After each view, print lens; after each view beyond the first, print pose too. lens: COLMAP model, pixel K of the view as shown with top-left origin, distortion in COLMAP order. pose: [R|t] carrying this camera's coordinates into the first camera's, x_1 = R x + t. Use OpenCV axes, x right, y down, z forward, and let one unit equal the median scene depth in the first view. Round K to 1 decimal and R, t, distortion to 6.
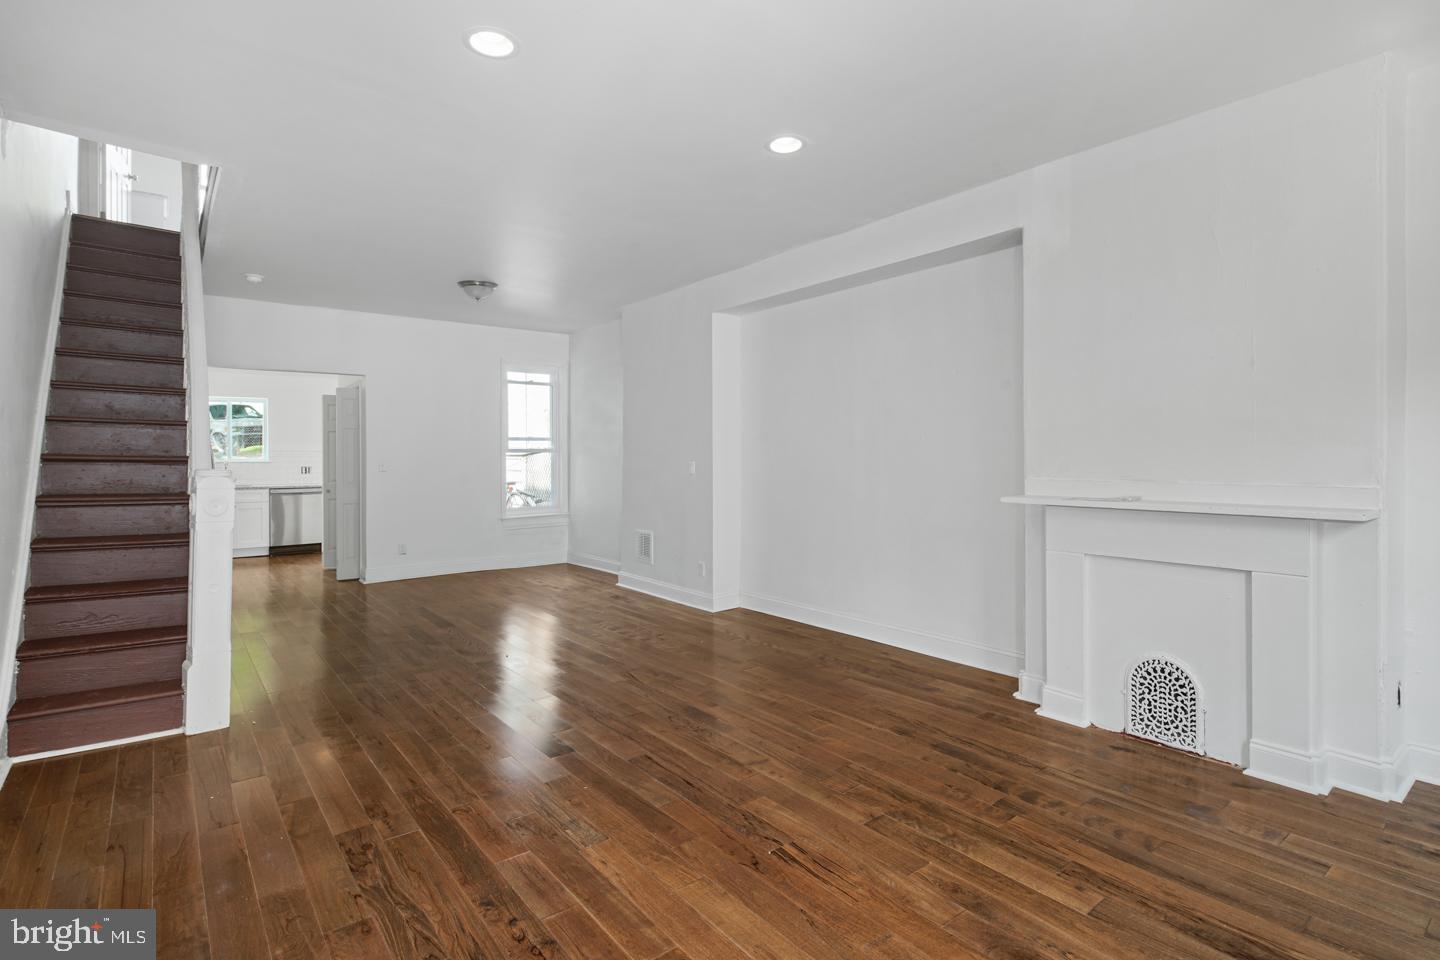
lens RADIAL K [[706.3, 0, 722.5], [0, 706.3, 450.3], [0, 0, 1]] dist [0.004664, -0.005128]
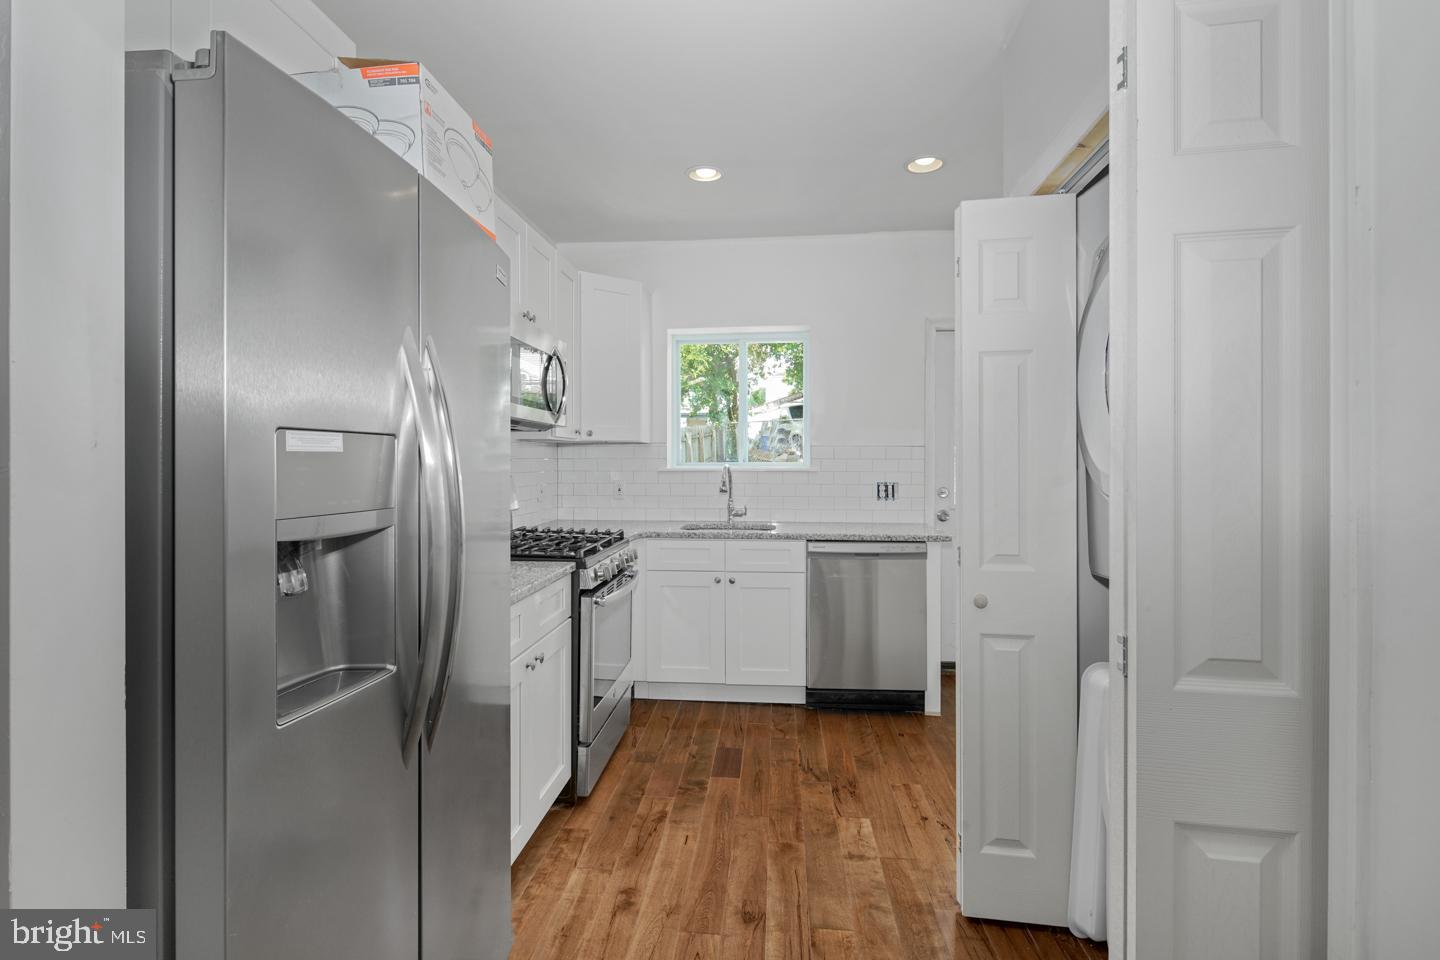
lens RADIAL K [[706.3, 0, 714.1], [0, 706.3, 466.2], [0, 0, 1]] dist [0.004664, -0.005128]
pose [[0.725127, 0.010192, -0.688540, -0.957489], [0.000954, 0.999875, 0.015805, 0.015827], [0.688614, -0.012117, 0.725027, 1.597131]]
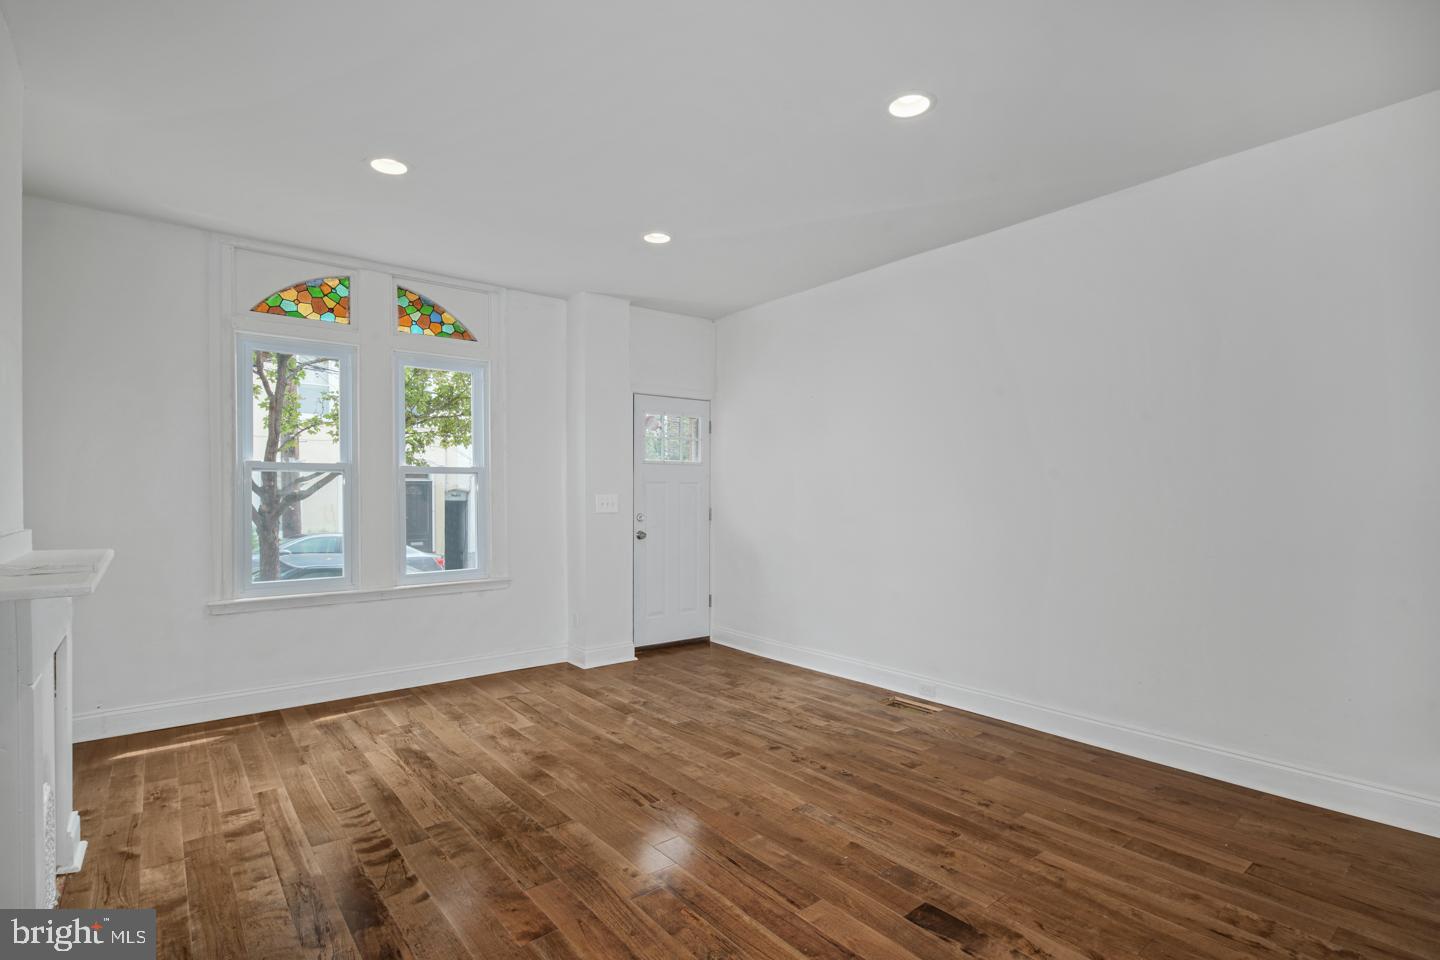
lens RADIAL K [[706.3, 0, 723.4], [0, 706.3, 487.2], [0, 0, 1]] dist [0.004664, -0.005128]
pose [[-0.999894, 0.004586, -0.013798, -0.017943], [0.004795, 0.999874, -0.015159, 0.010136], [0.013727, -0.015223, -0.999790, 1.322228]]
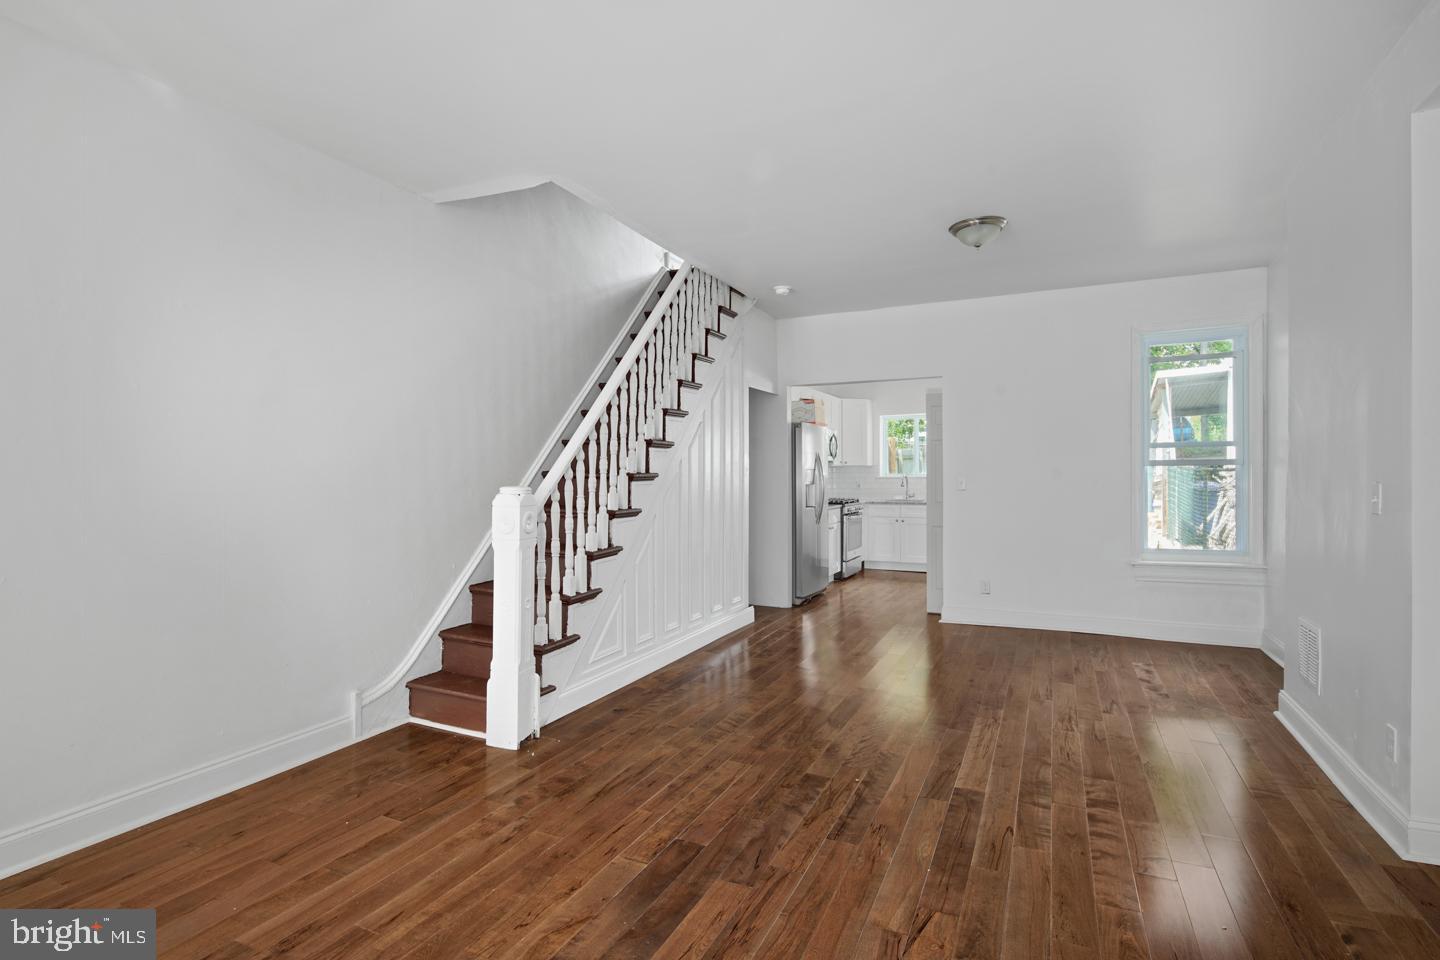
lens RADIAL K [[706.3, 0, 712.4], [0, 706.3, 484.2], [0, 0, 1]] dist [0.004664, -0.005128]
pose [[0.436018, 0.015928, -0.899797, 0.253641], [0.009030, 0.999716, 0.022072, 0.002683], [0.899893, -0.017749, 0.435750, 0.697722]]
